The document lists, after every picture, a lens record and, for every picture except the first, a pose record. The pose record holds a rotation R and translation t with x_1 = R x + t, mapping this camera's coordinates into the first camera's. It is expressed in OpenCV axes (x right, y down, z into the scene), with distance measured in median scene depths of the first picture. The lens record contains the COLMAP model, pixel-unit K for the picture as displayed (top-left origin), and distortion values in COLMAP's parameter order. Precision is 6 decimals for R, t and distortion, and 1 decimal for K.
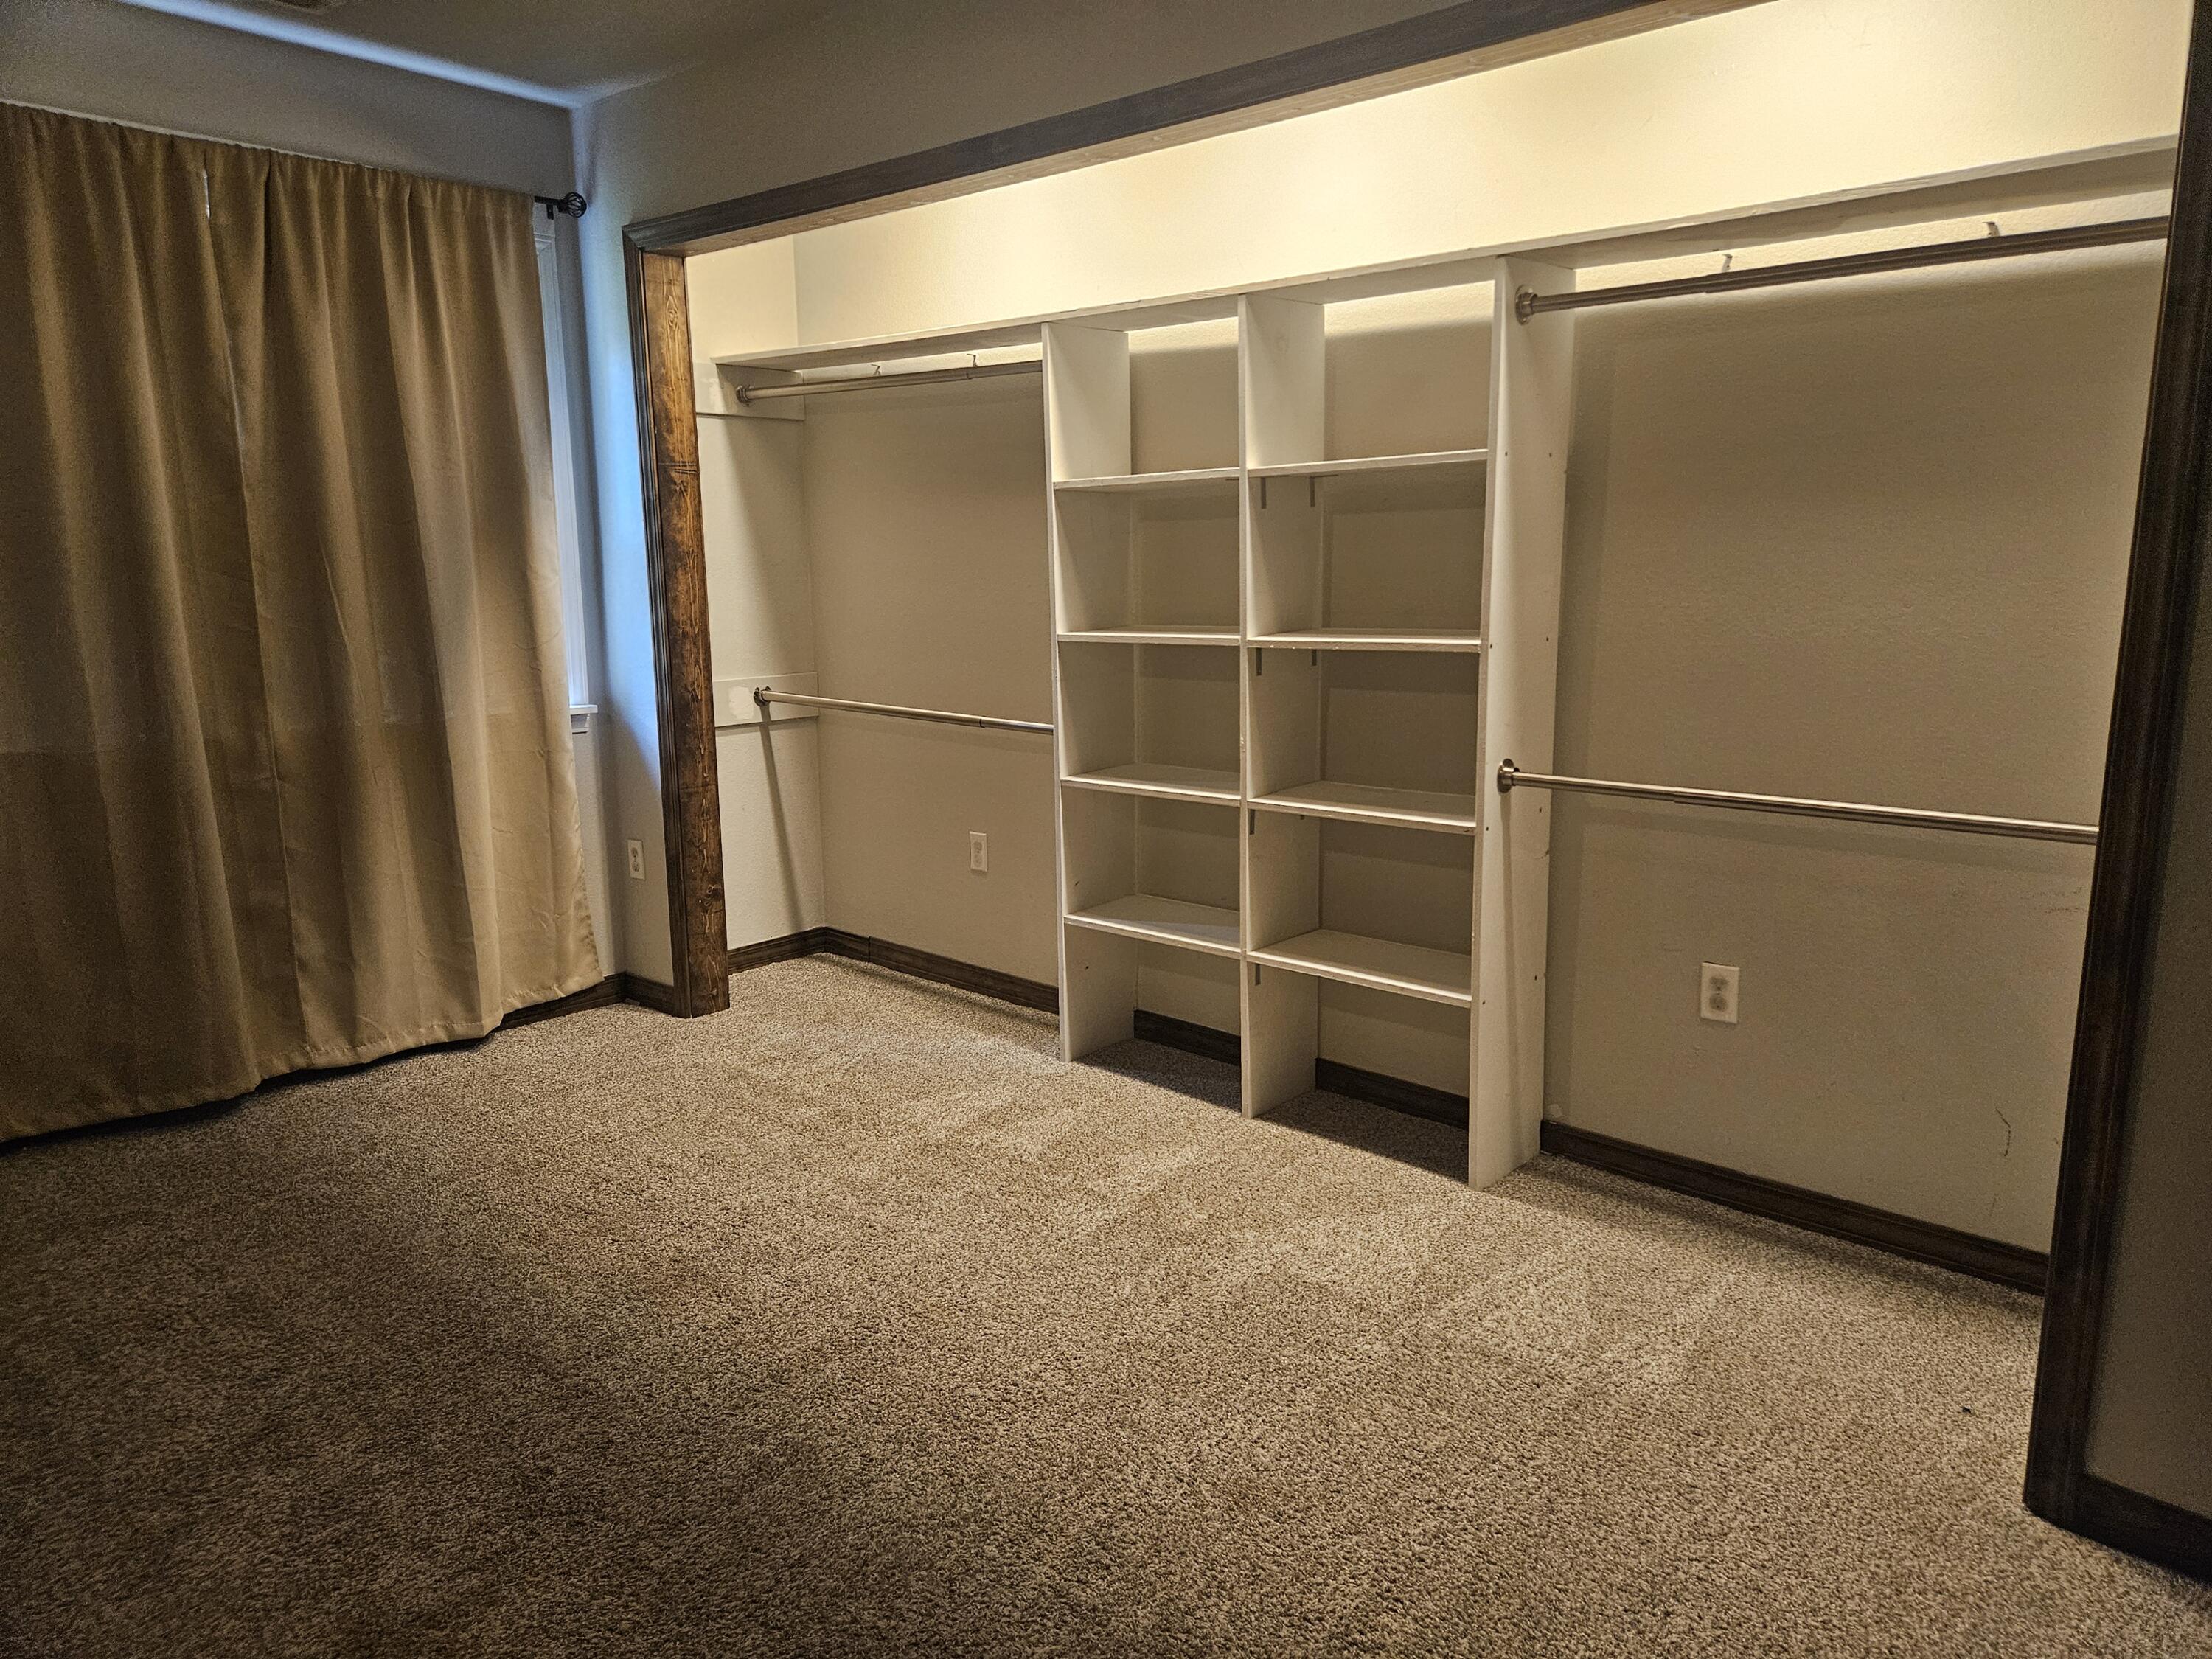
lens RADIAL K [[1498.4, 0, 1116.7], [0, 1498.4, 839.1], [0, 0, 1]] dist [0.043763, -0.028230]
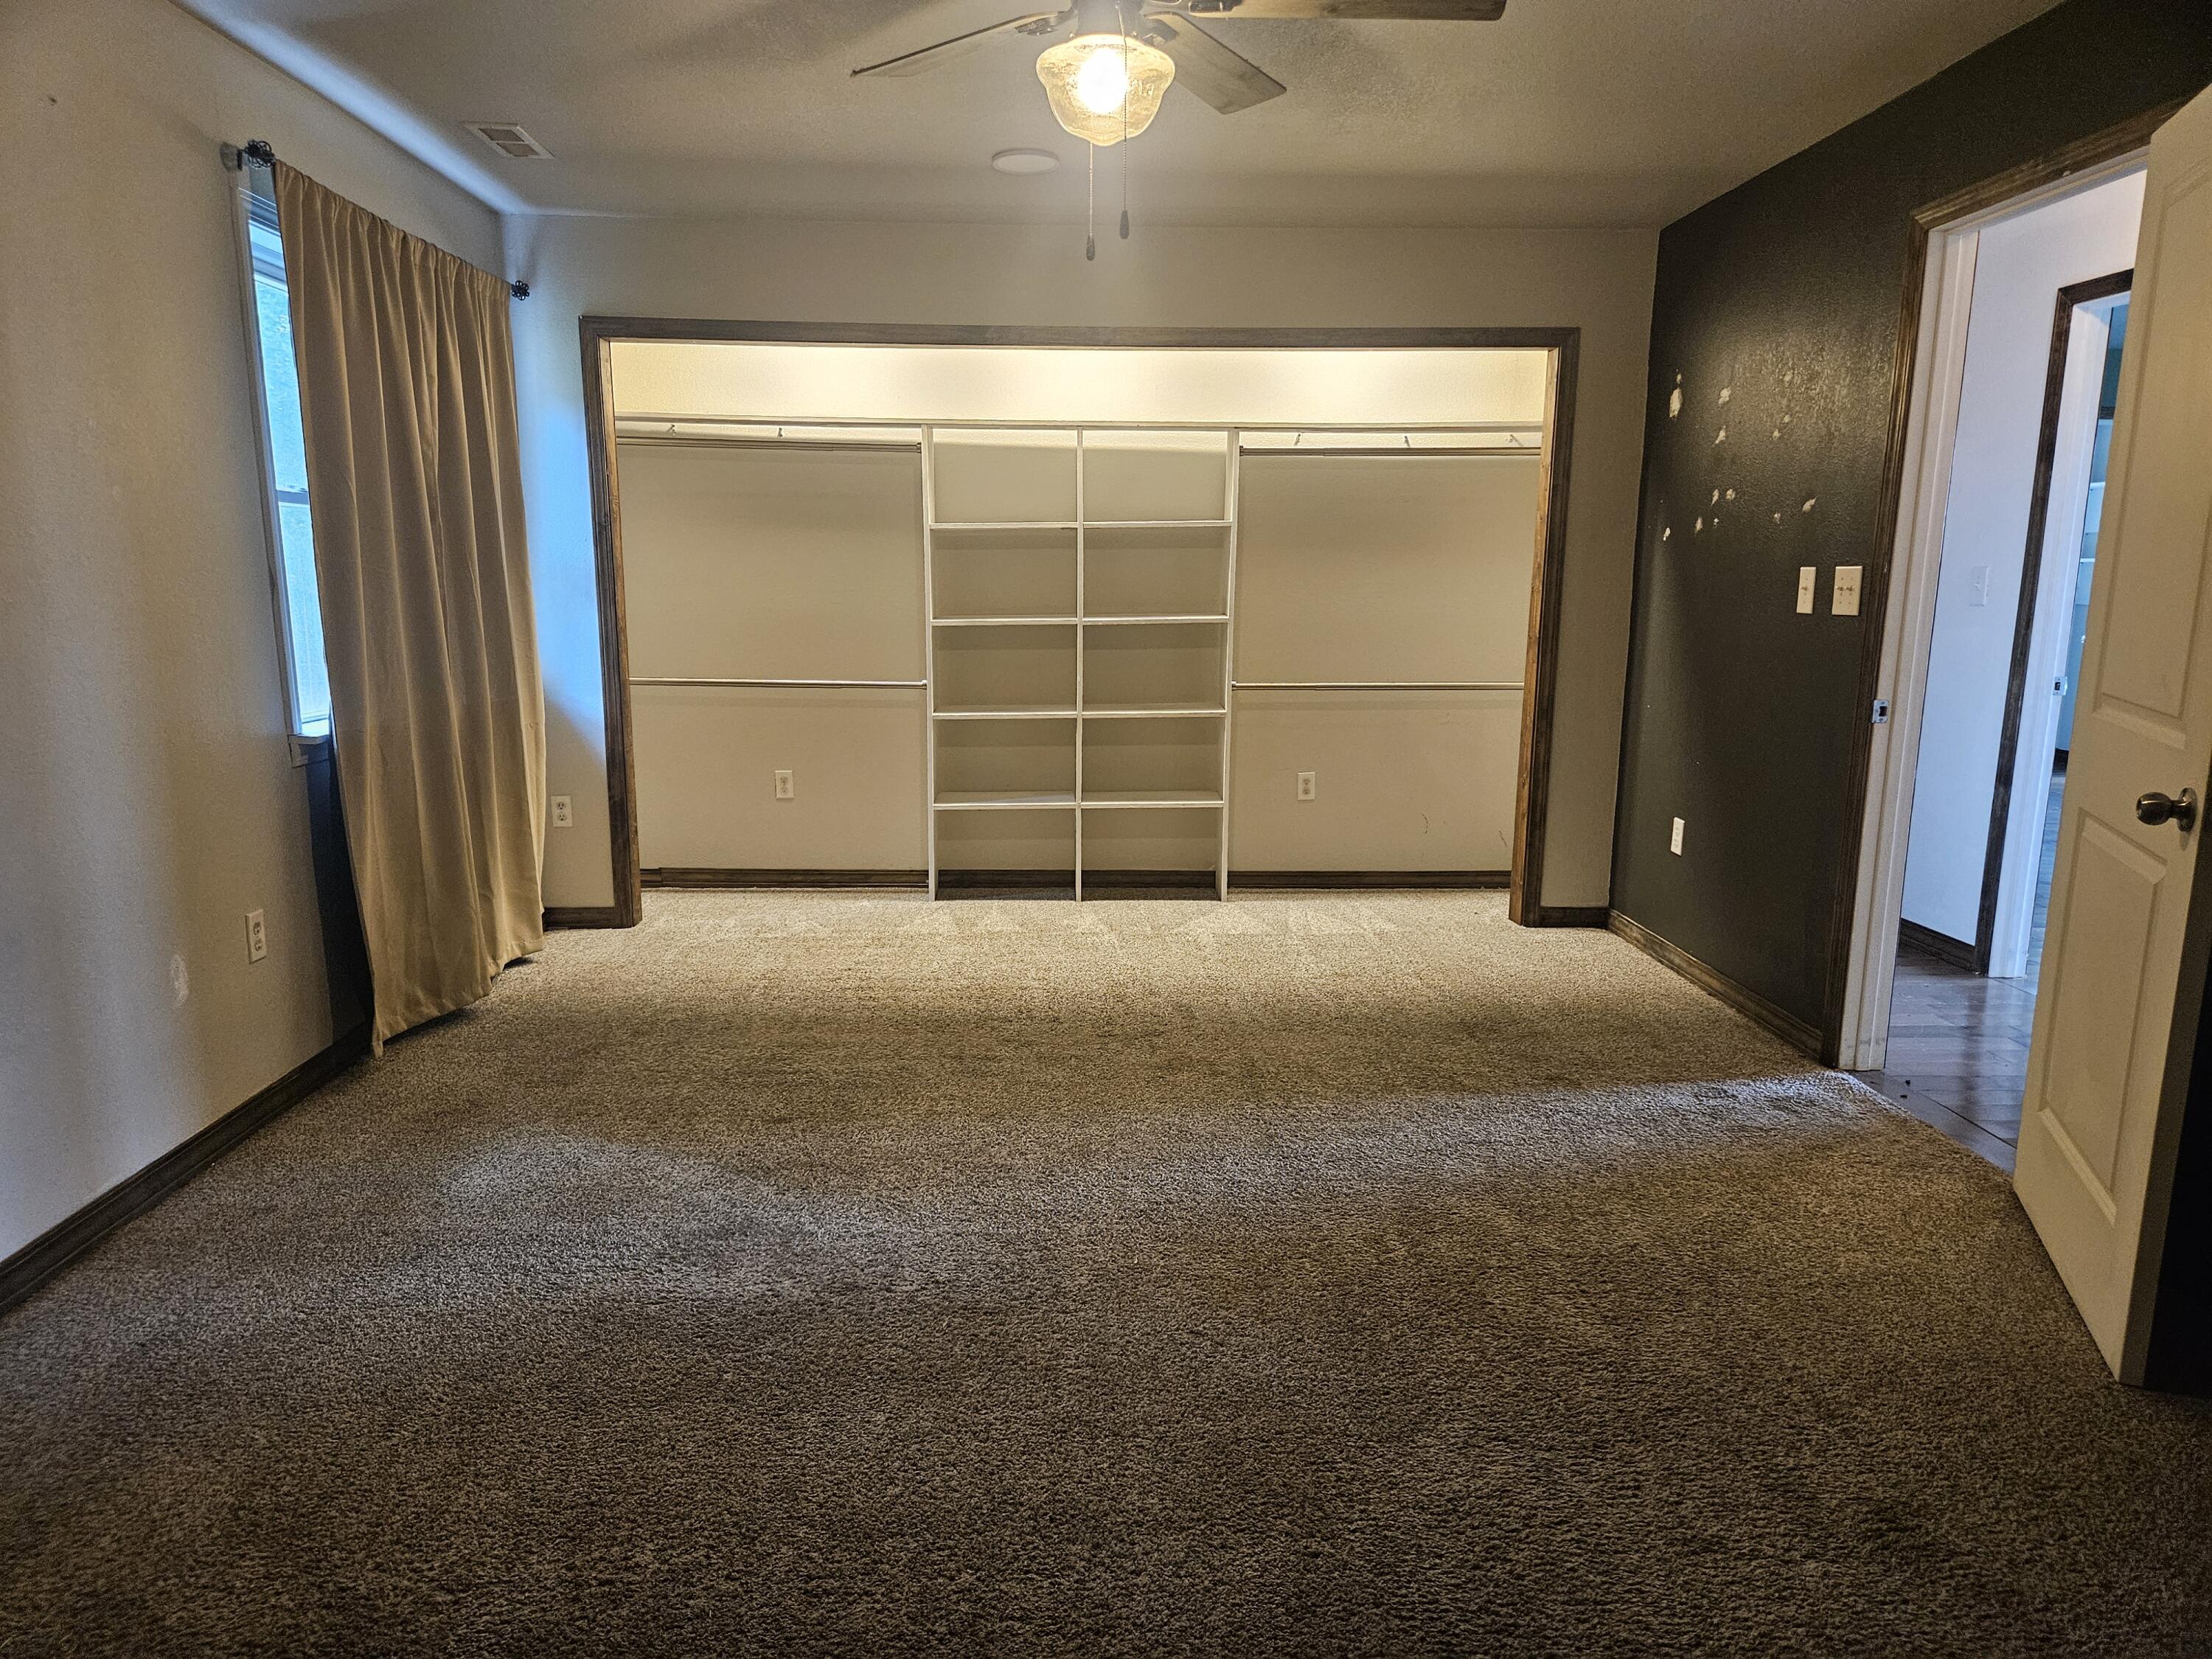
lens RADIAL K [[1498.4, 0, 1116.7], [0, 1498.4, 839.1], [0, 0, 1]] dist [0.043763, -0.028230]
pose [[0.723387, -0.112774, 0.681171, -1.101299], [0.122357, 0.991894, 0.034277, 0.065348], [-0.679515, 0.058550, 0.731322, -0.302638]]
